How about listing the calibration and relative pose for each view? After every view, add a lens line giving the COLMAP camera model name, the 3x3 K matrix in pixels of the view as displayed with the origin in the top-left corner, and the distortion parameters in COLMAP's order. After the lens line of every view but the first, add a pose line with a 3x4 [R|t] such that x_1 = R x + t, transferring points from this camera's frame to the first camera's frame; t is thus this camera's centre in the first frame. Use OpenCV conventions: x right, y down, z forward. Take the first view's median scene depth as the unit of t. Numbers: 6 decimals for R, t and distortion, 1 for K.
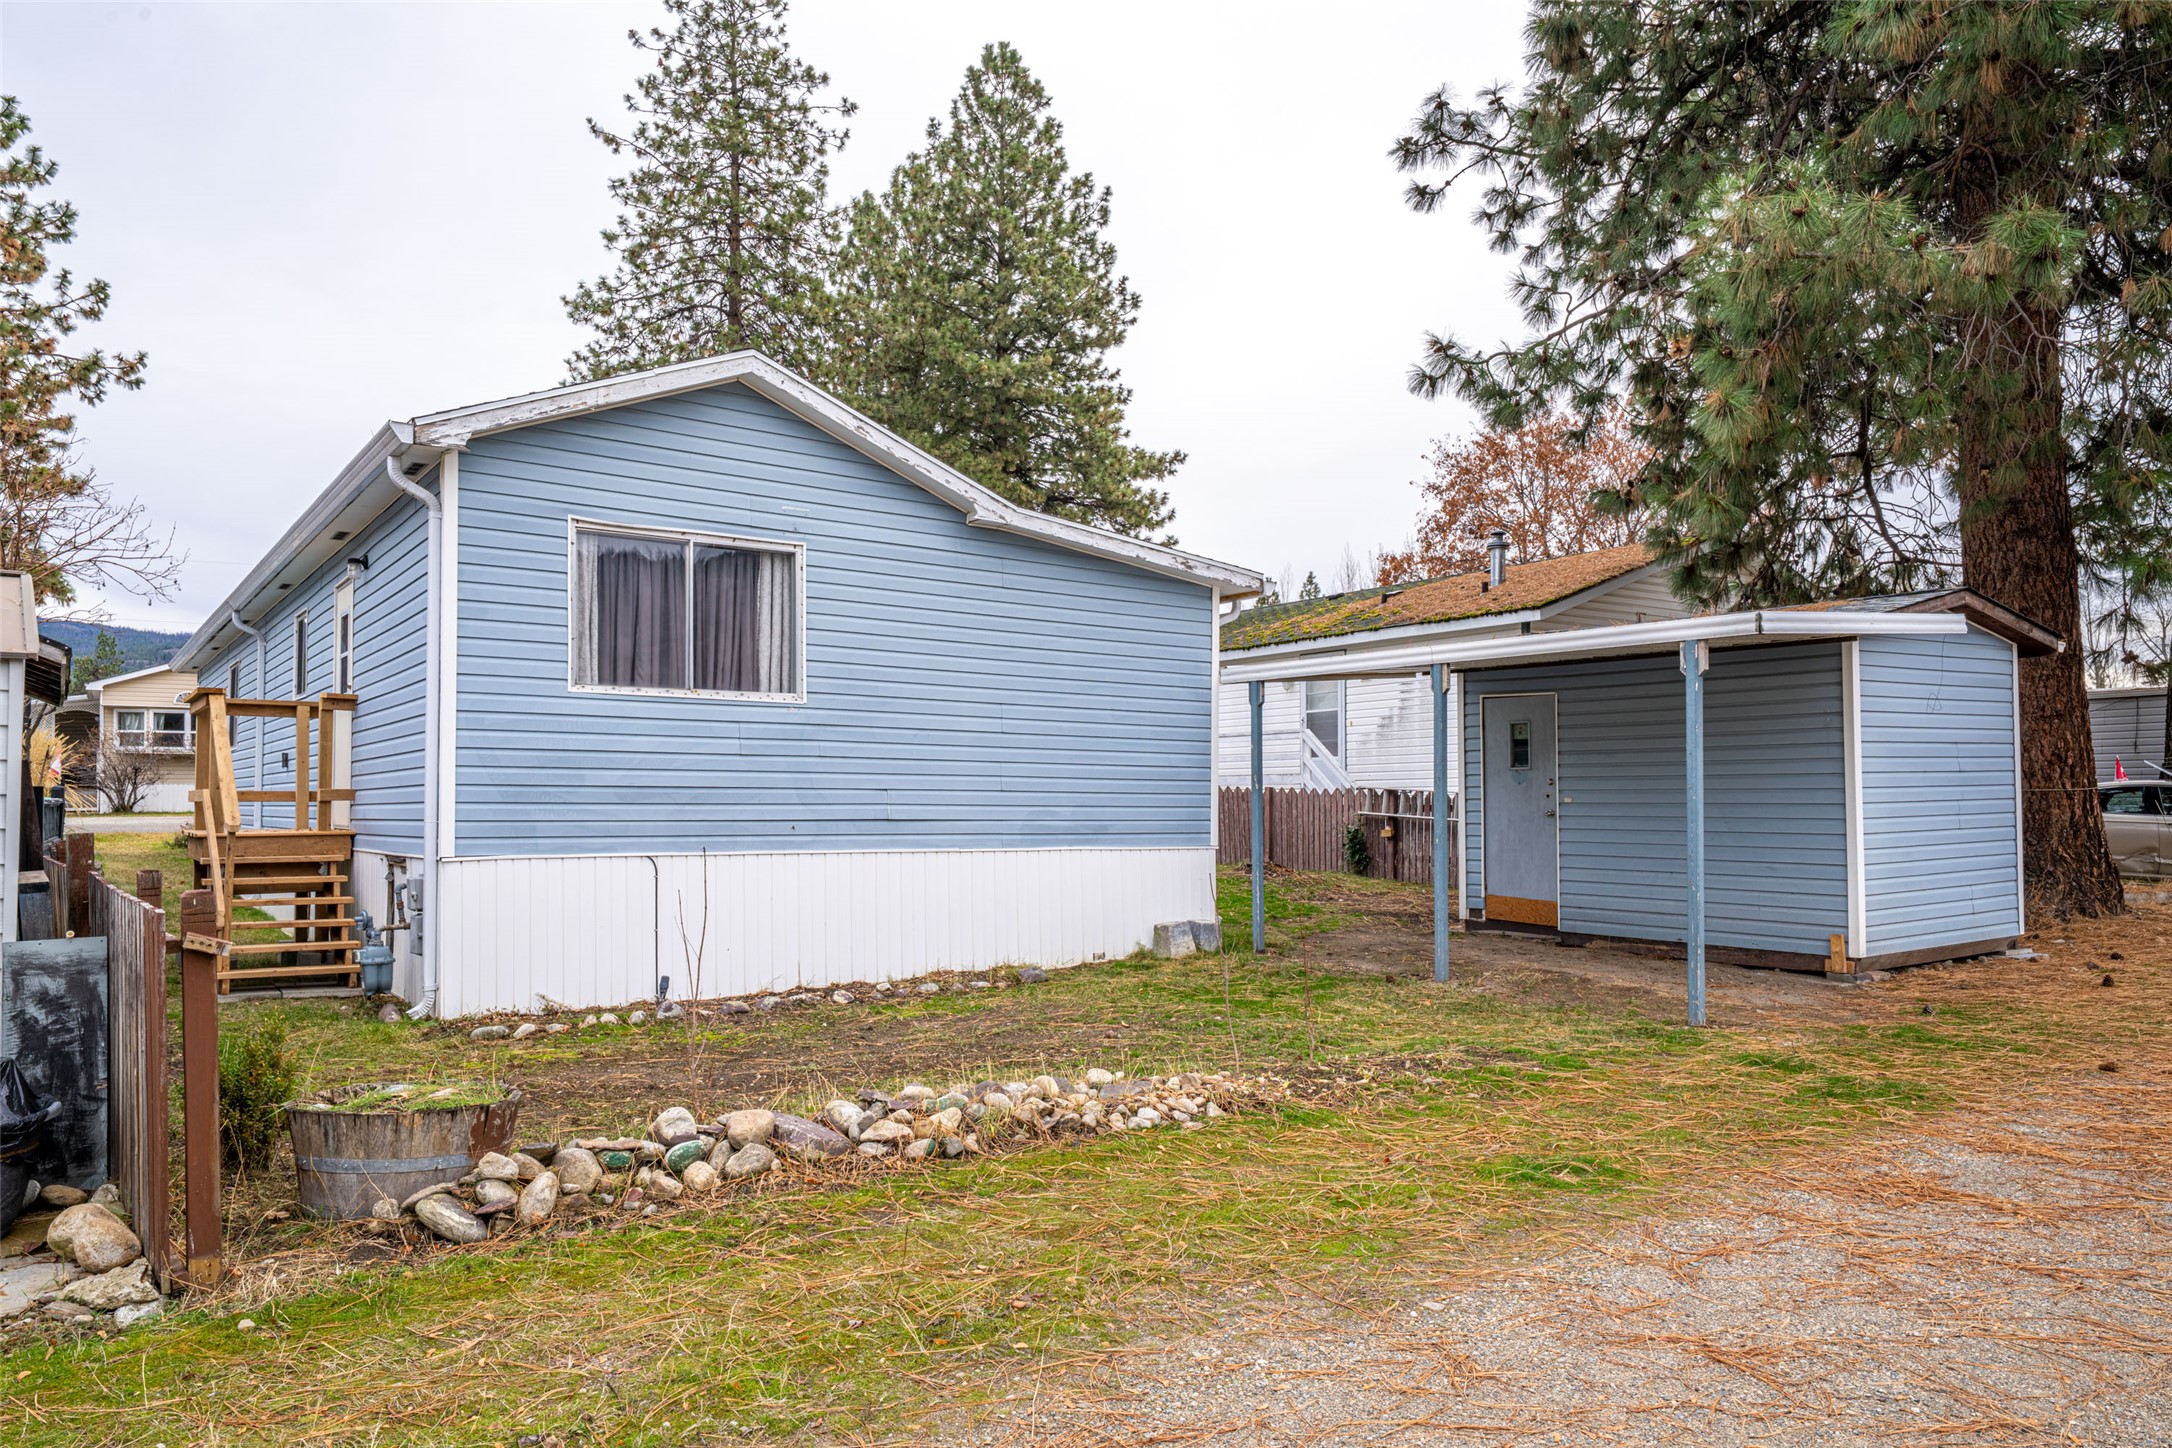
lens RADIAL K [[1446.8, 0, 1086.2], [0, 1446.8, 765.0], [0, 0, 1]] dist [0.004934, -0.000068]
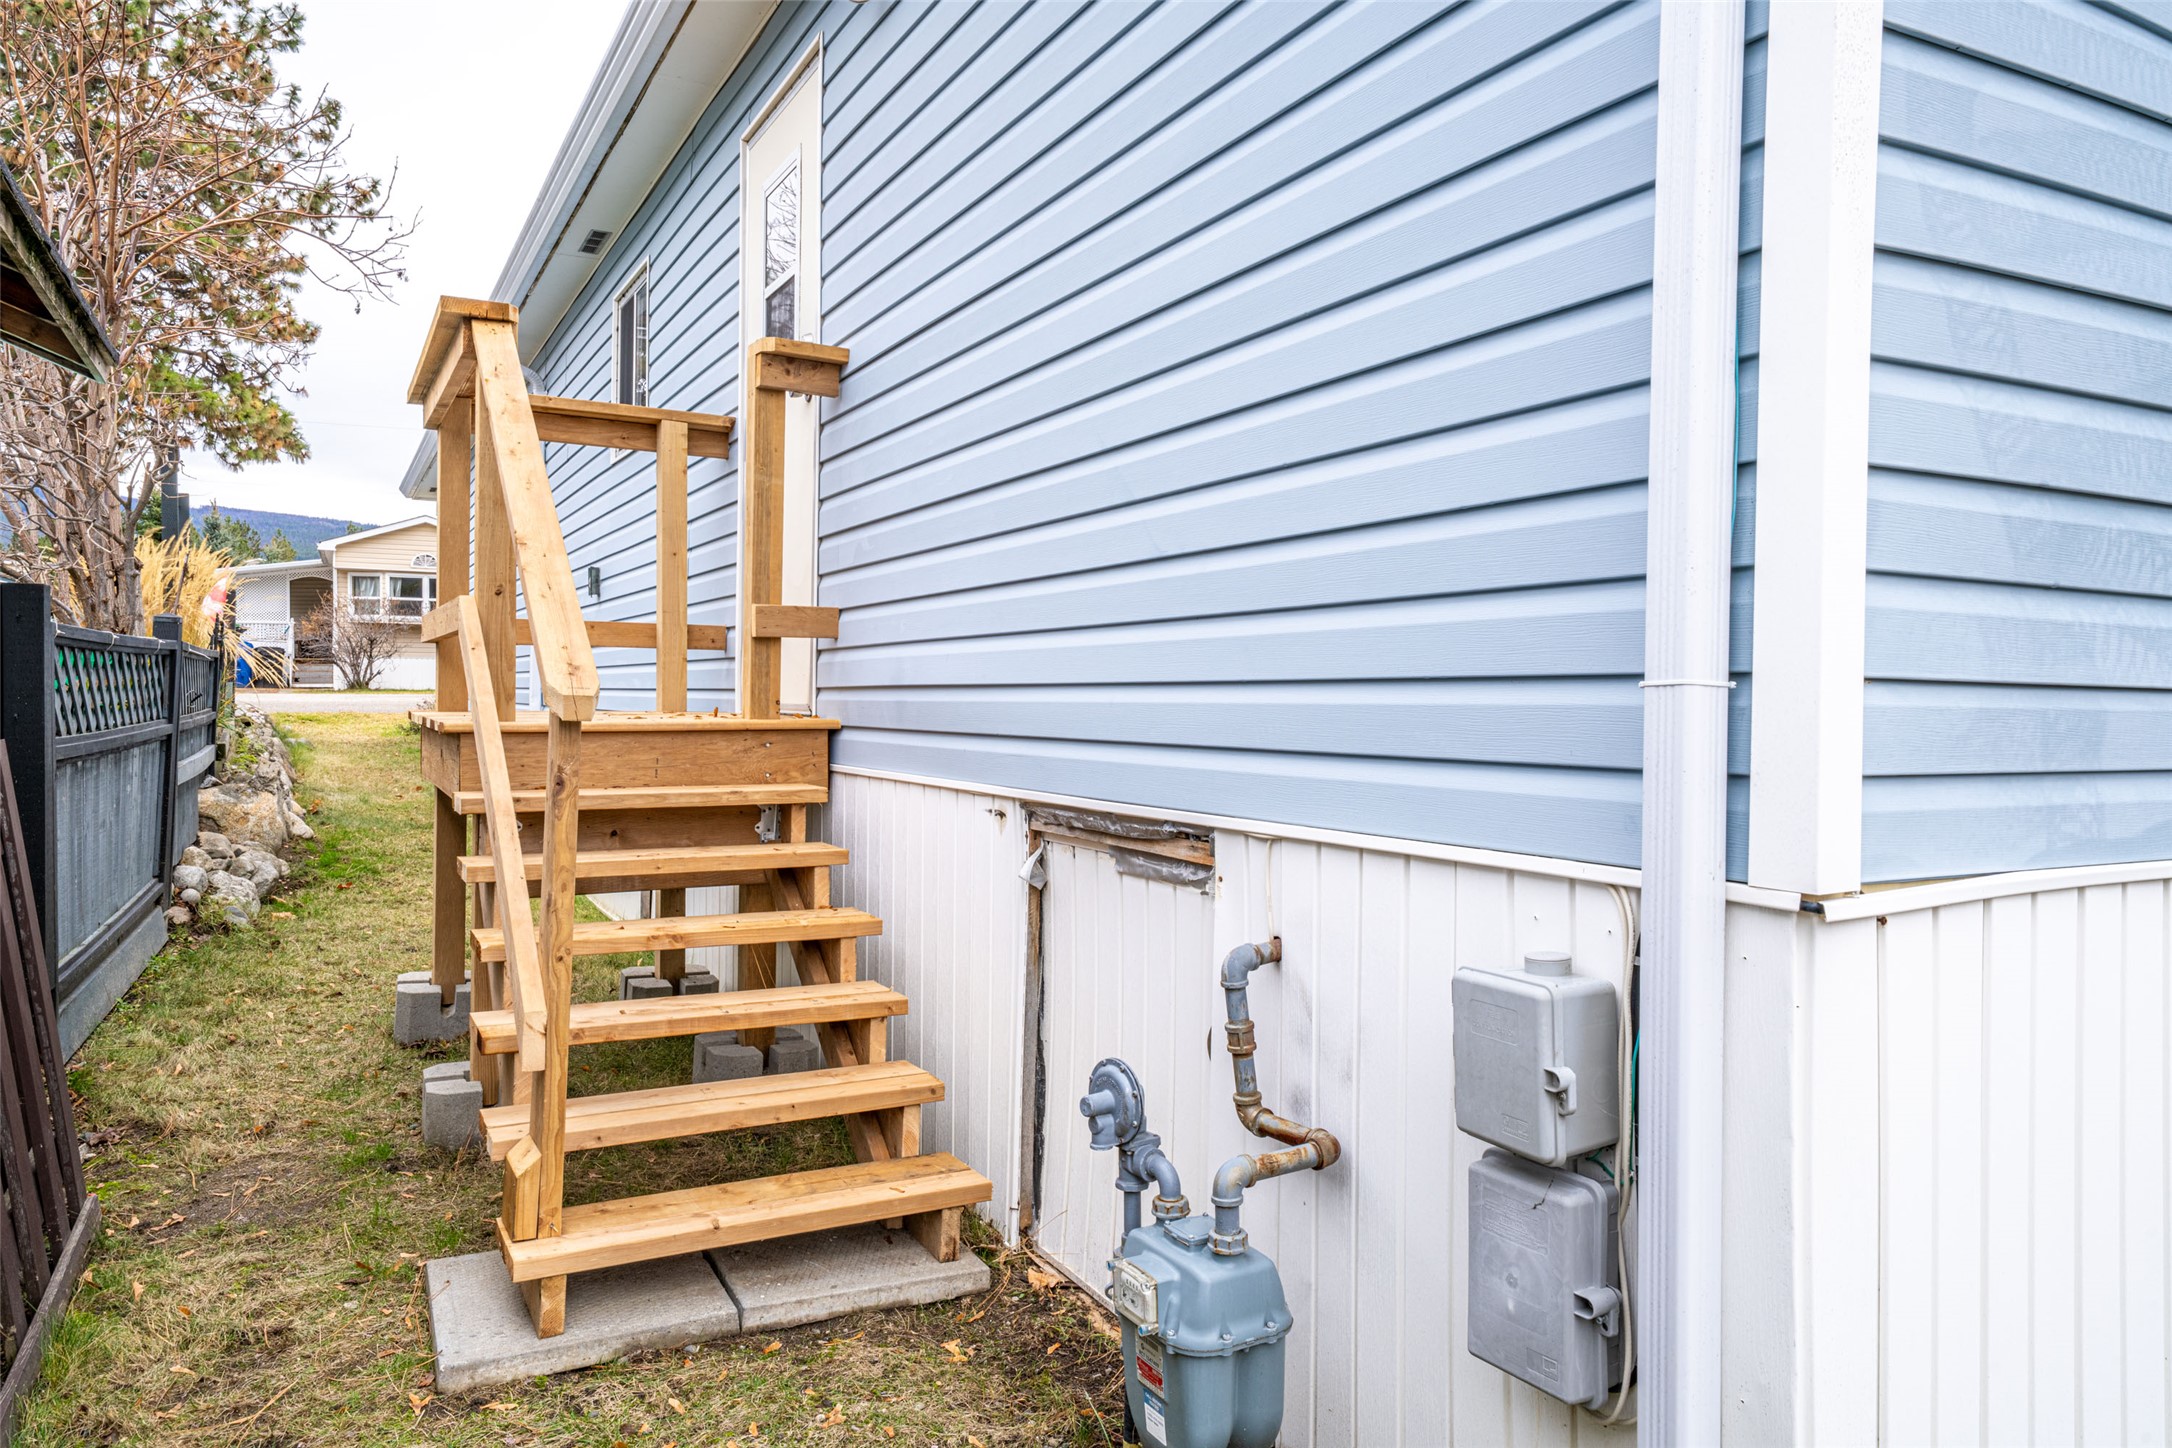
lens RADIAL K [[1404.5, 0, 1086.0], [0, 1404.5, 724.0], [0, 0, 1]] dist [0.001136, 0.000534]
pose [[0.993080, 0.017108, -0.116183, -0.125565], [-0.011826, 0.998871, 0.046000, 0.009252], [0.116839, -0.044308, 0.992162, 0.203677]]
